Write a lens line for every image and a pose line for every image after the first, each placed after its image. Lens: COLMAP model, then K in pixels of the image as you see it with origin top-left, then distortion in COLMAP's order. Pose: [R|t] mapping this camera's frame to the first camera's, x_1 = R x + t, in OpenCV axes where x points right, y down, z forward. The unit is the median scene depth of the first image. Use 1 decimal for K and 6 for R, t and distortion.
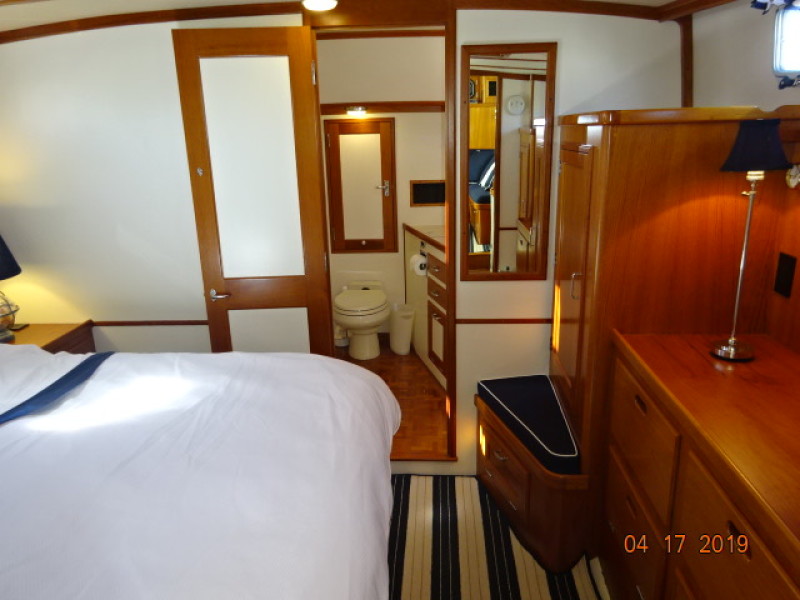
lens RADIAL K [[587.7, 0, 398.5], [0, 587.7, 296.9], [0, 0, 1]] dist [0.003540, -0.002965]
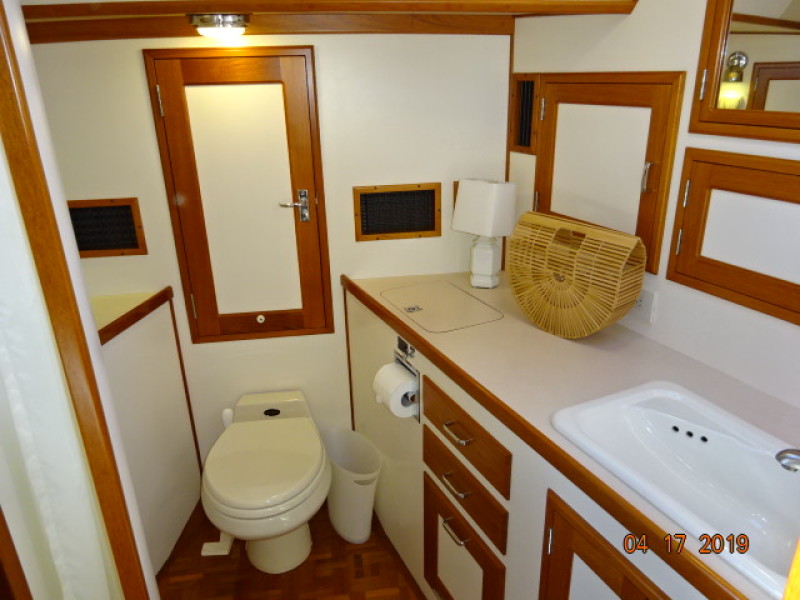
lens RADIAL K [[587.7, 0, 398.5], [0, 587.7, 304.4], [0, 0, 1]] dist [0.003540, -0.002965]
pose [[0.981062, -0.071296, 0.180094, -0.035763], [0.052977, 0.993106, 0.104563, -0.152069], [-0.186307, -0.093042, 0.978076, 0.528577]]
